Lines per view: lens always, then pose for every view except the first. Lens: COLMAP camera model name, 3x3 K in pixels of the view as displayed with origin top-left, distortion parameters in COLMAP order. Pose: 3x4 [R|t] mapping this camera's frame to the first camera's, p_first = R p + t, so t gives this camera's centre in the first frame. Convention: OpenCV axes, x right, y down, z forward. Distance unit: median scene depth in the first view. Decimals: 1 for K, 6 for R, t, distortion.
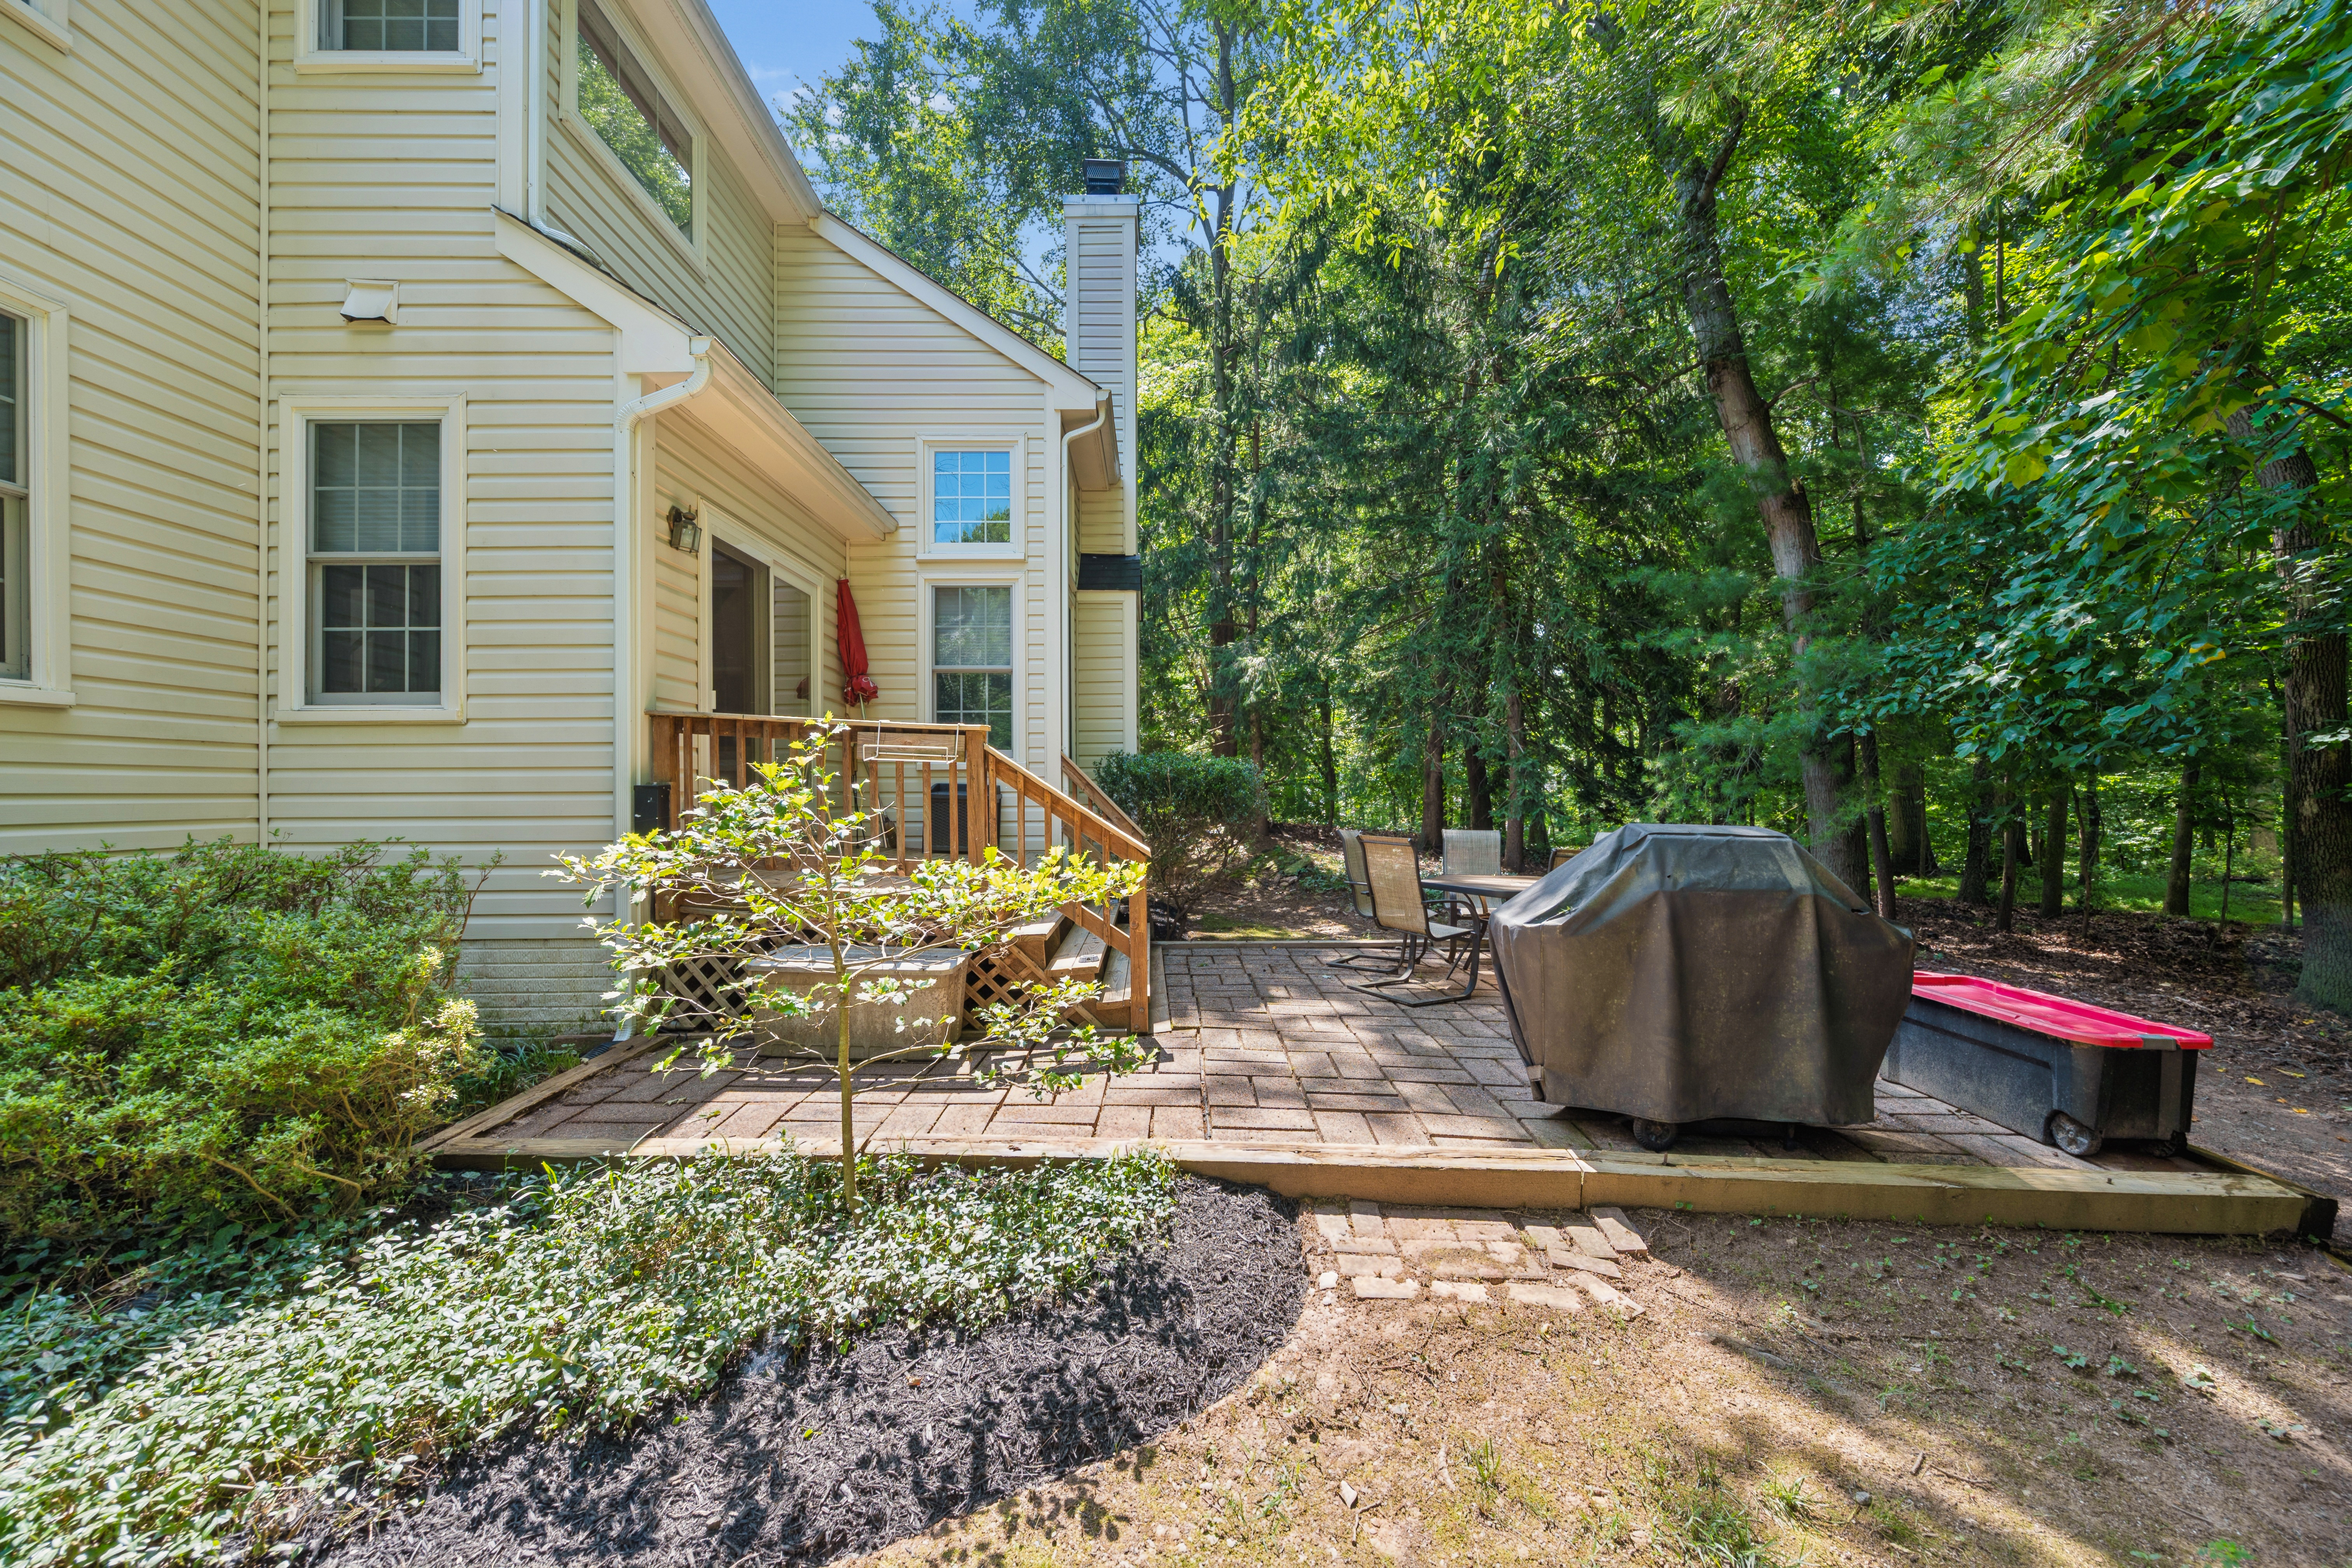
lens RADIAL K [[916.0, 0, 1176.0], [0, 916.0, 784.0], [0, 0, 1]] dist [0.001589, 0.000038]
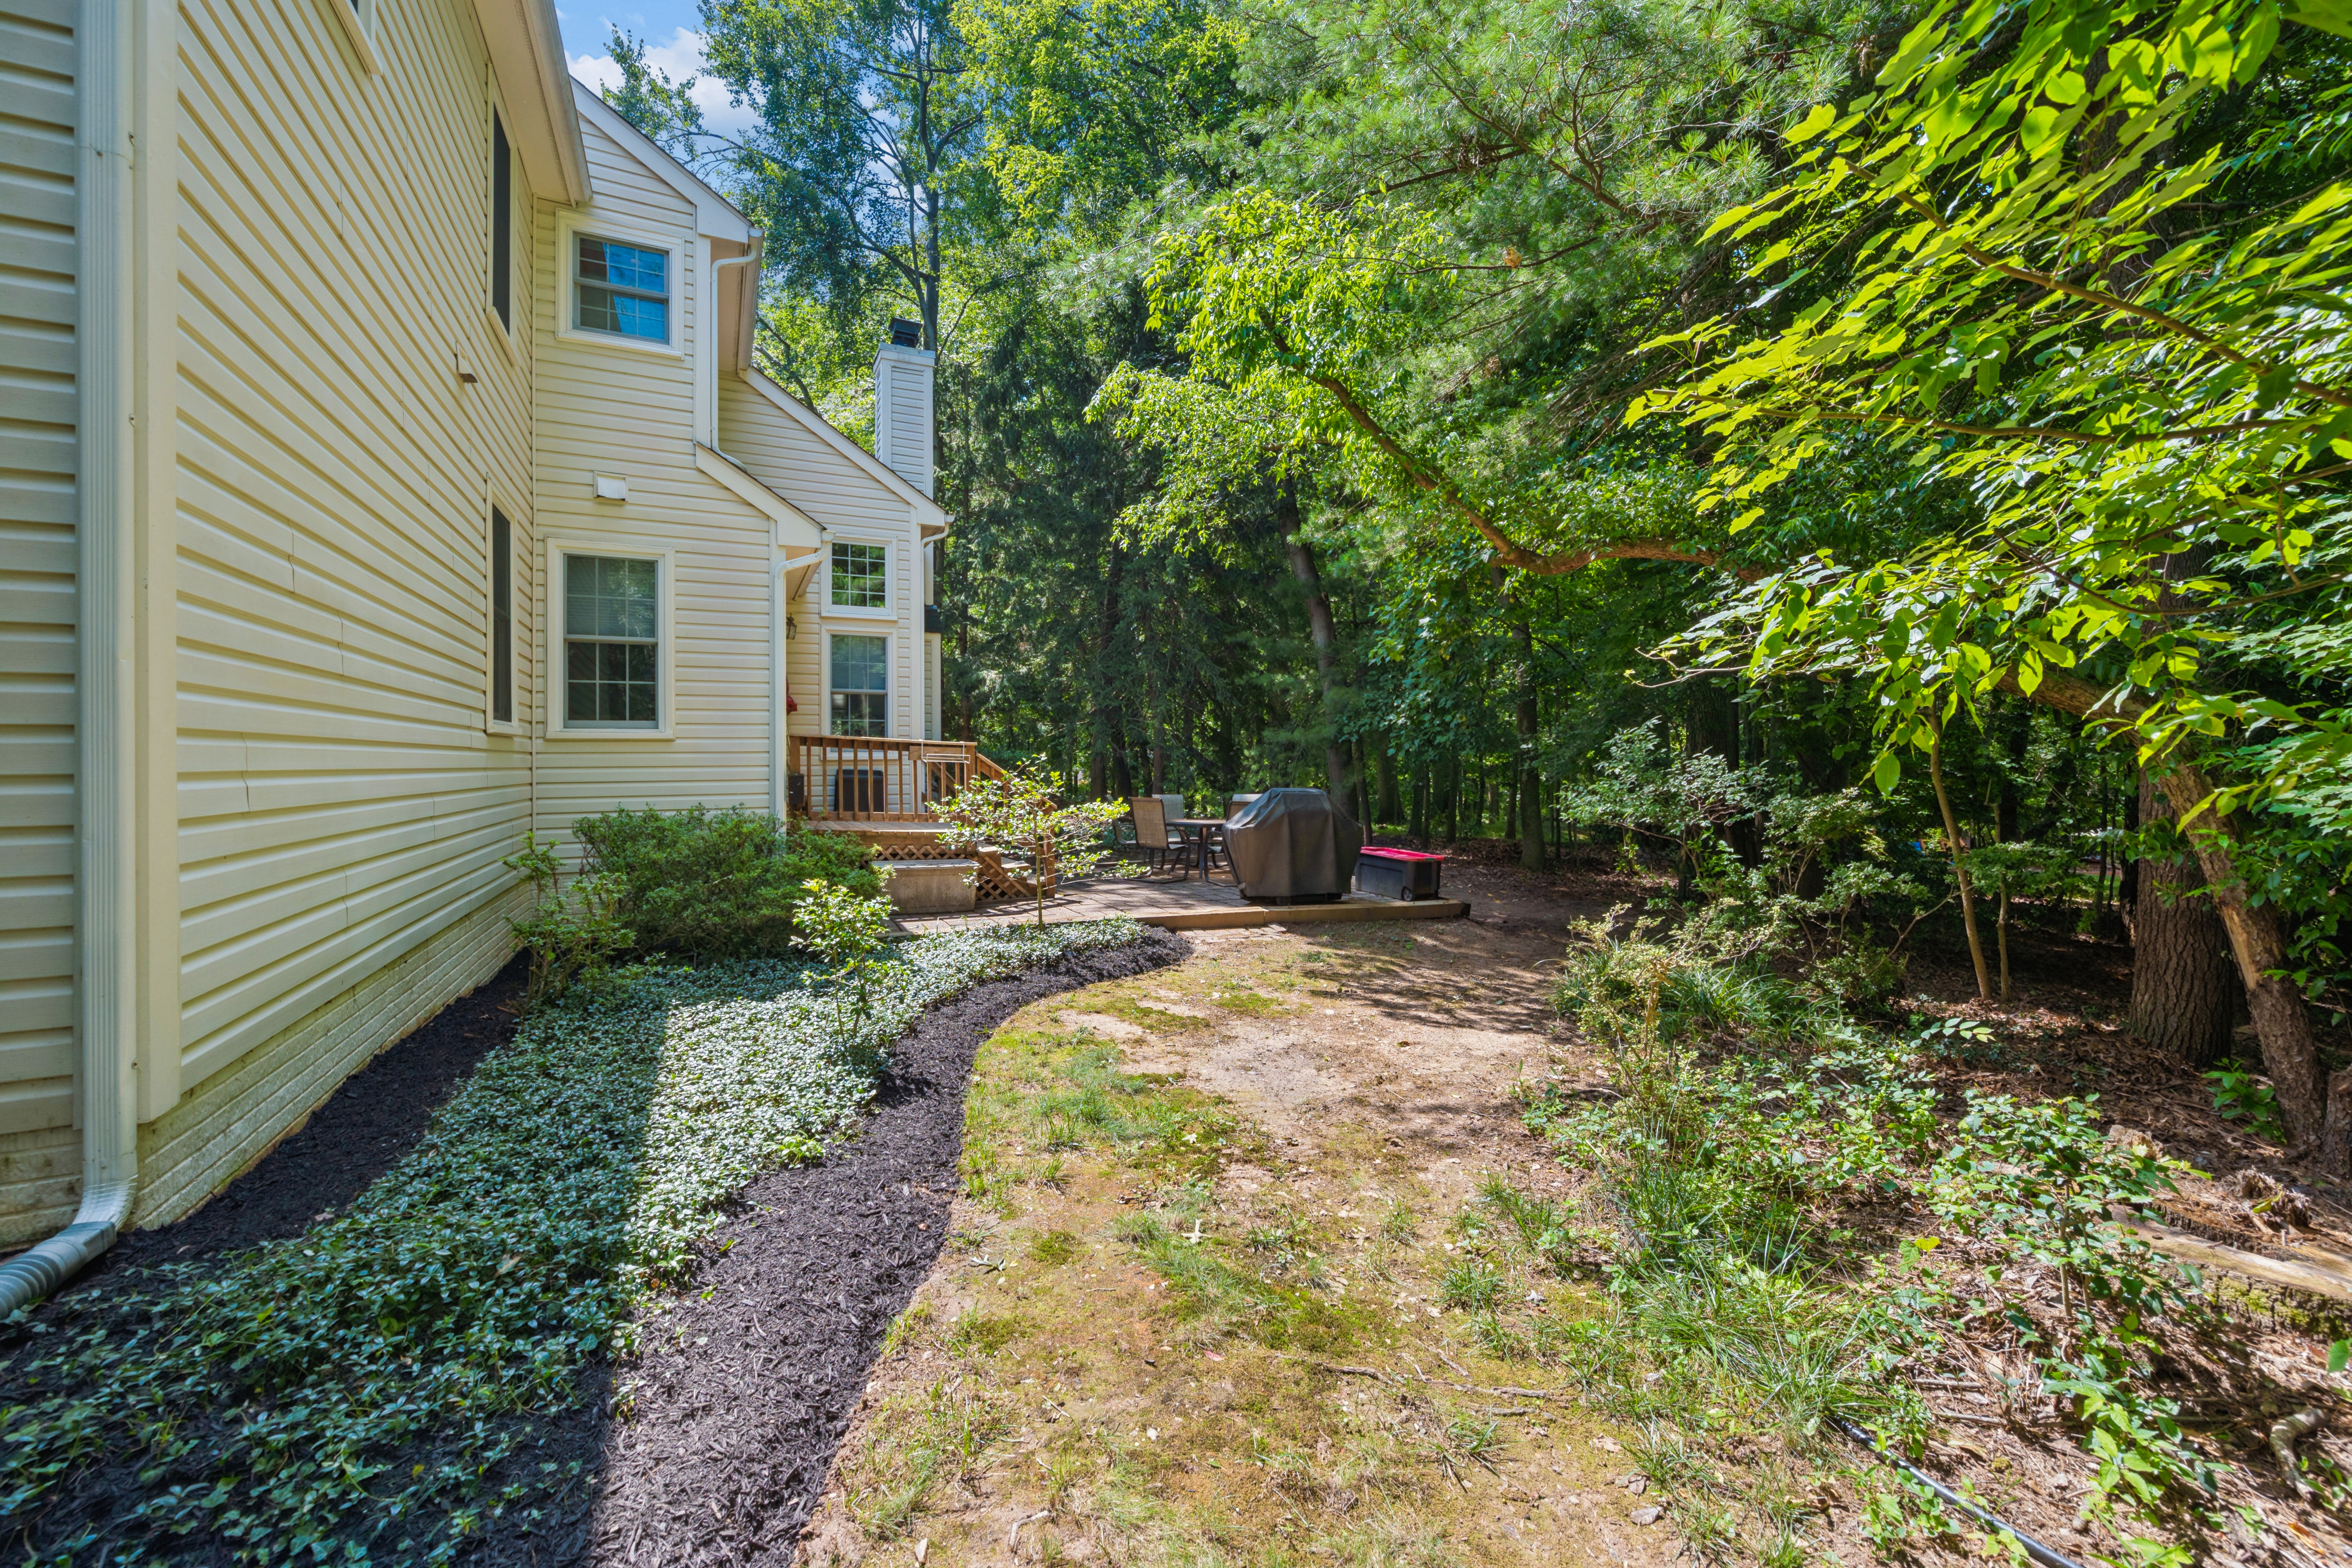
lens RADIAL K [[938.5, 0, 1176.0], [0, 938.5, 784.0], [0, 0, 1]] dist [-0.000128, 0.000006]
pose [[0.902746, -0.013267, 0.429970, -0.687744], [0.002092, 0.999648, 0.026452, -0.028552], [-0.430169, -0.022981, 0.902456, -0.979294]]
